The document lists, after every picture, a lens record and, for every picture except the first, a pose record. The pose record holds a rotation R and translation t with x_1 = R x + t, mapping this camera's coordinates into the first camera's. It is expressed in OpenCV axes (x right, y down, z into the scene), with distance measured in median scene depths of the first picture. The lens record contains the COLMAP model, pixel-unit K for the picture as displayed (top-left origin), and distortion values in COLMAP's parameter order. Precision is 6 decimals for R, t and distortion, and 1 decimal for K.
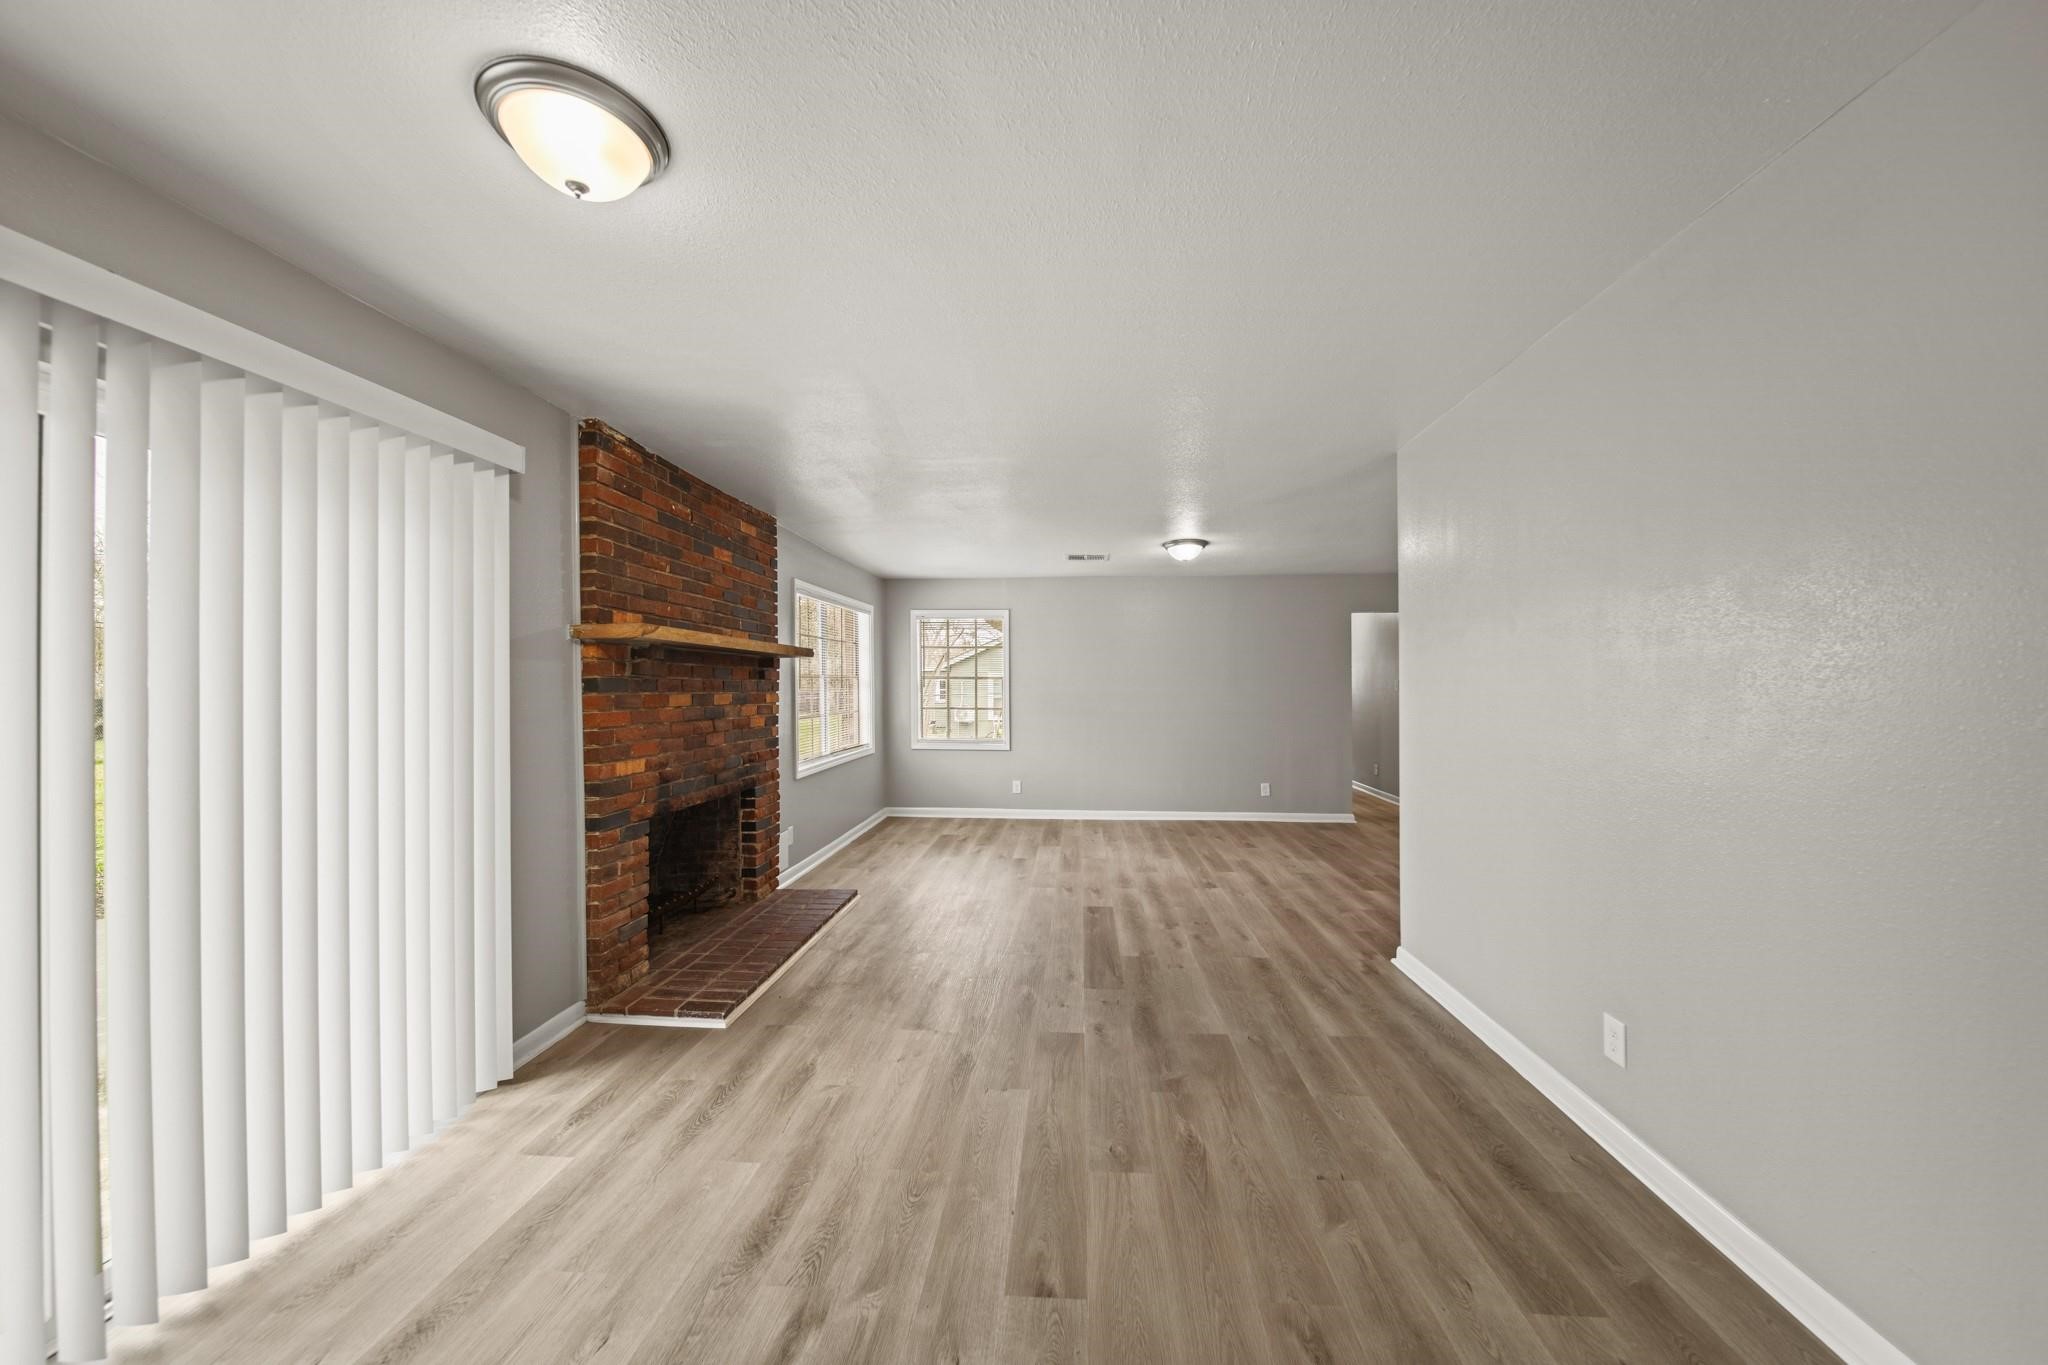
lens RADIAL K [[723.3, 0, 1024.0], [0, 723.3, 682.5], [0, 0, 1]] dist [-0.000904, -0.000133]
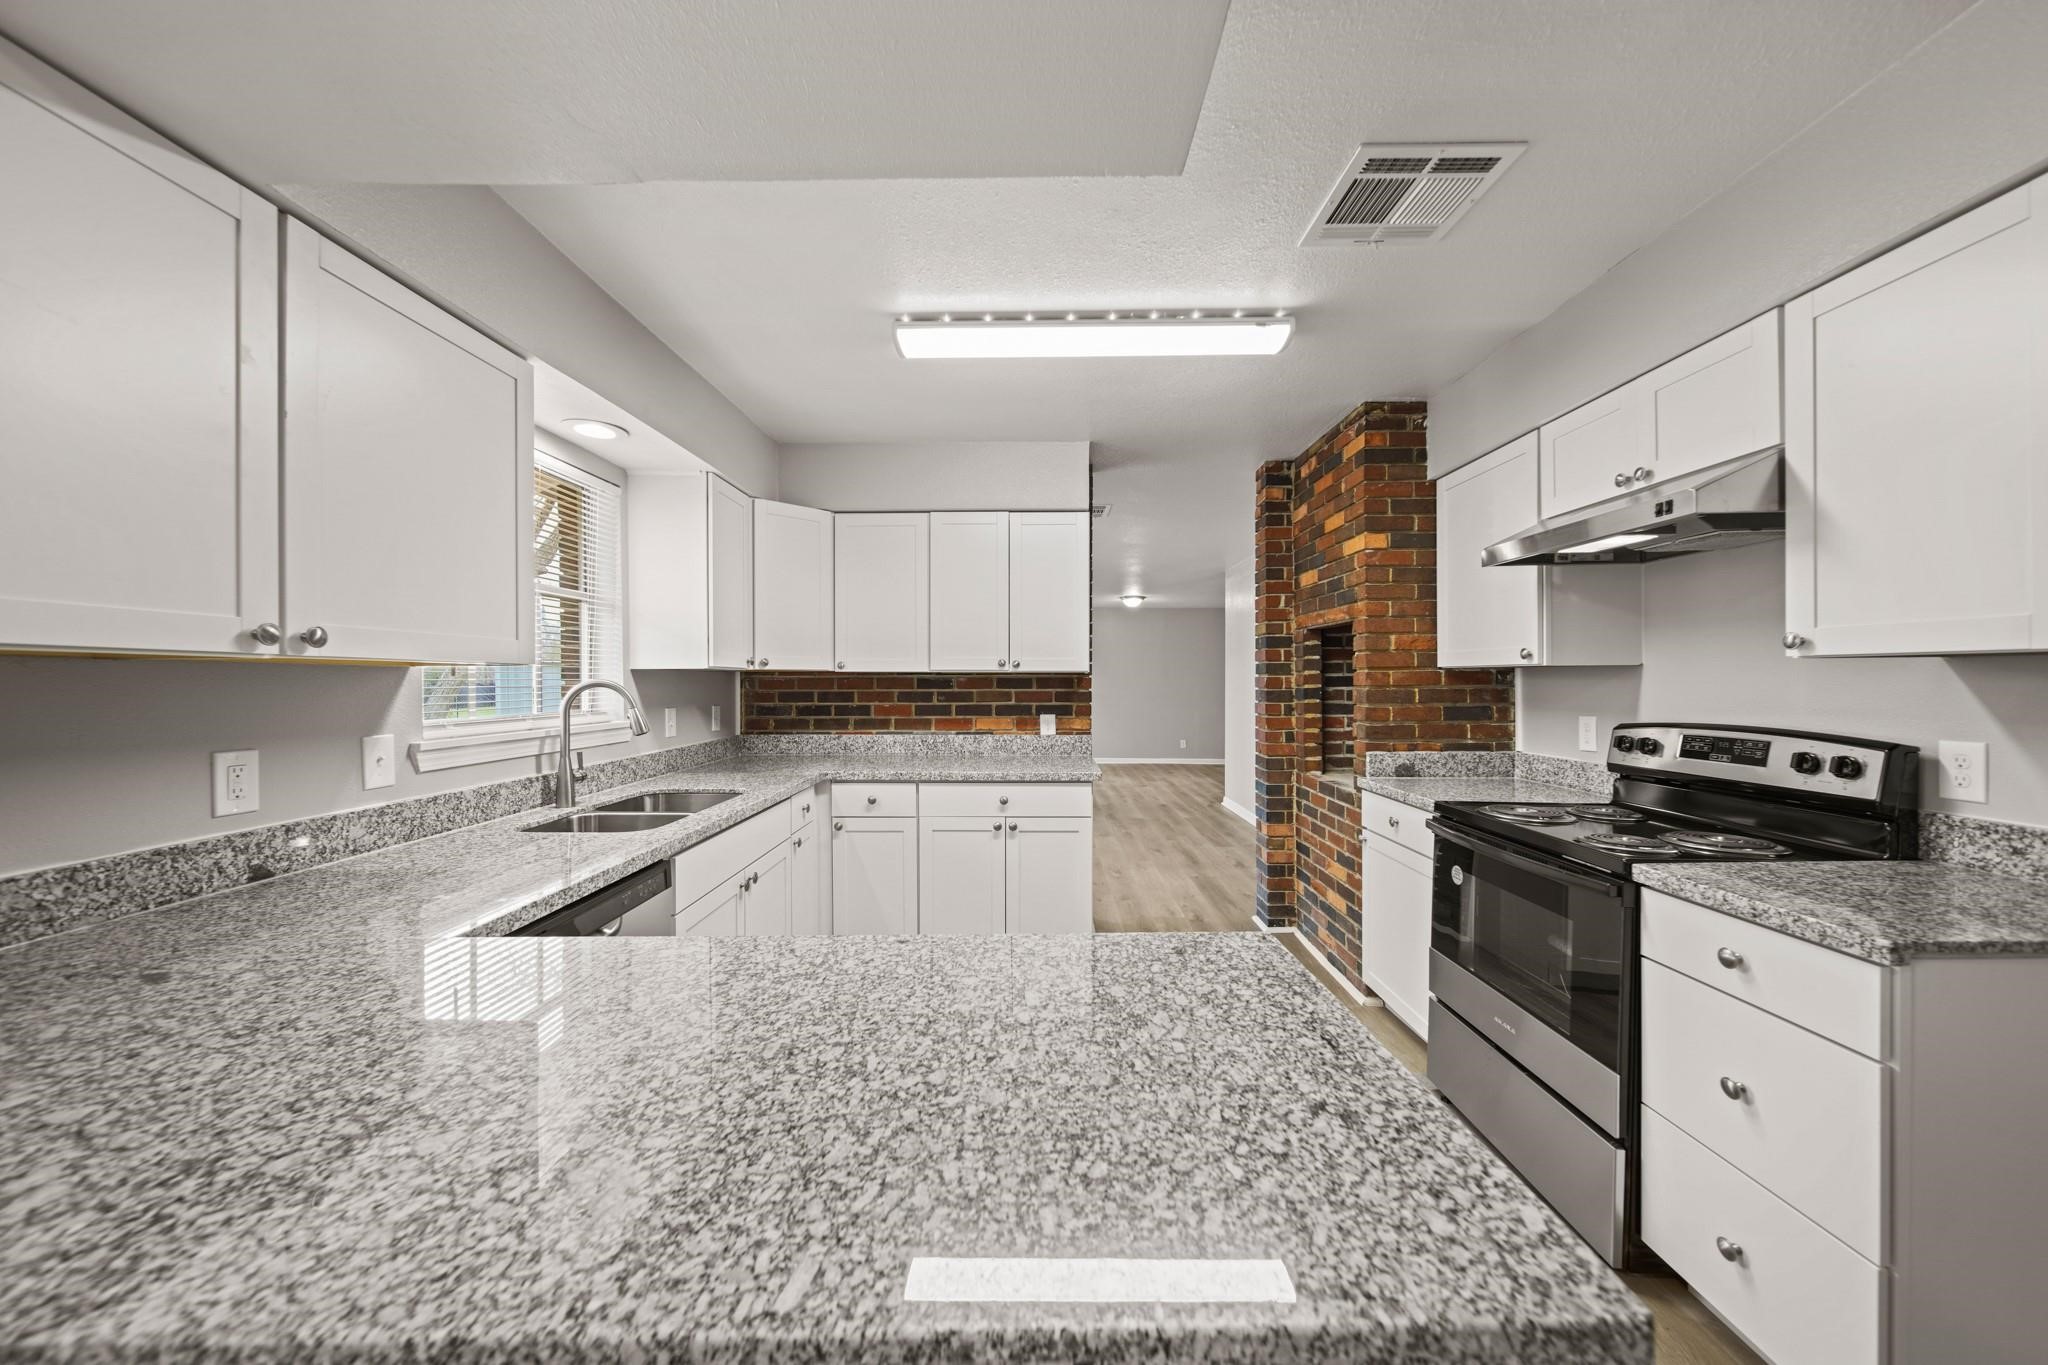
lens RADIAL K [[723.3, 0, 1024.0], [0, 723.3, 682.5], [0, 0, 1]] dist [-0.000904, -0.000133]
pose [[0.998469, 0.007930, 0.054738, -0.212315], [-0.008444, 0.999922, 0.009166, 0.002512], [-0.054662, -0.009615, 0.998459, -1.151205]]
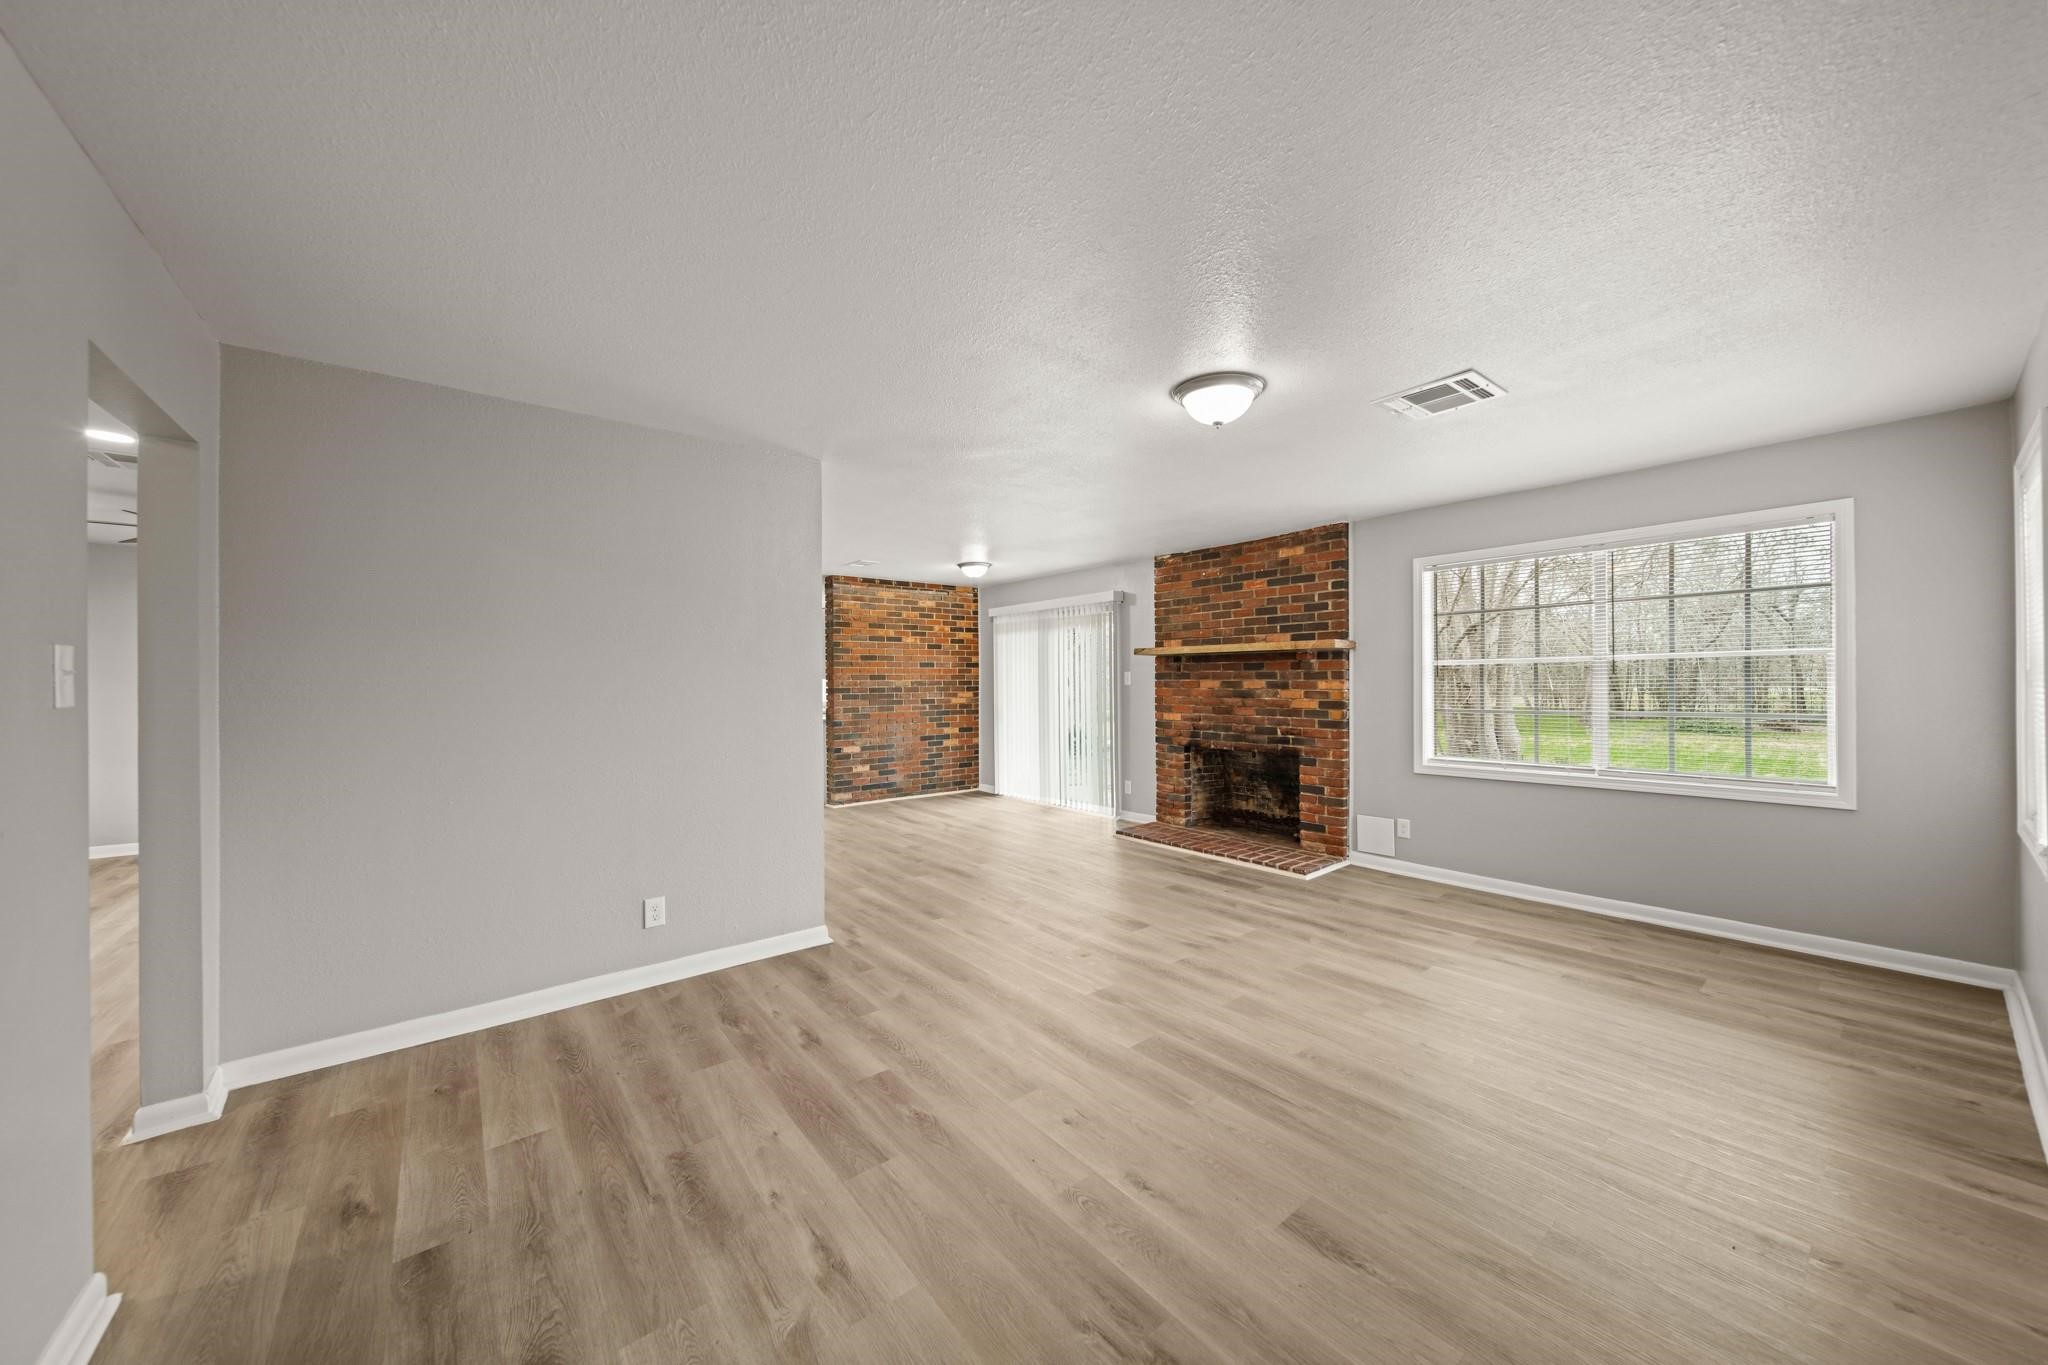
lens RADIAL K [[723.3, 0, 1024.0], [0, 723.3, 682.5], [0, 0, 1]] dist [-0.000904, -0.000133]
pose [[-0.730684, 0.014251, -0.682567, 1.018866], [0.016512, 0.999859, 0.003200, 0.007520], [0.682516, -0.008932, -0.730816, 1.963369]]
